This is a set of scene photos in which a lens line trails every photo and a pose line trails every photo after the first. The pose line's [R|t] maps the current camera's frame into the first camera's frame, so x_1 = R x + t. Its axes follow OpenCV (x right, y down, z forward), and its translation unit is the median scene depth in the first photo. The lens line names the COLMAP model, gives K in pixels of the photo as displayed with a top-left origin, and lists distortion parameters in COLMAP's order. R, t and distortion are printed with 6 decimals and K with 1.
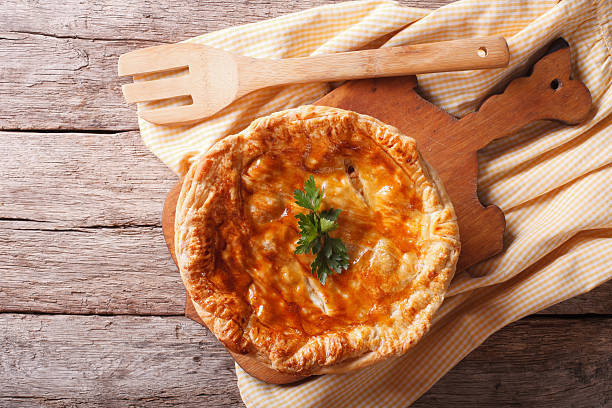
lens RADIAL K [[995.9, 0, 306.0], [0, 995.9, 204.0], [0, 0, 1]] dist [-0.195970, -0.089420]
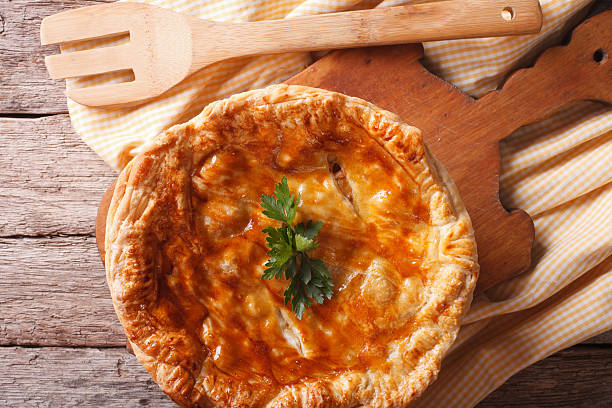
lens RADIAL K [[995.9, 0, 306.0], [0, 995.9, 204.0], [0, 0, 1]] dist [-0.195970, -0.089420]
pose [[0.999997, 0.001102, -0.002086, 0.022157], [-0.001004, 0.998924, 0.046373, -0.040161], [0.002135, -0.046371, 0.998922, 0.221789]]
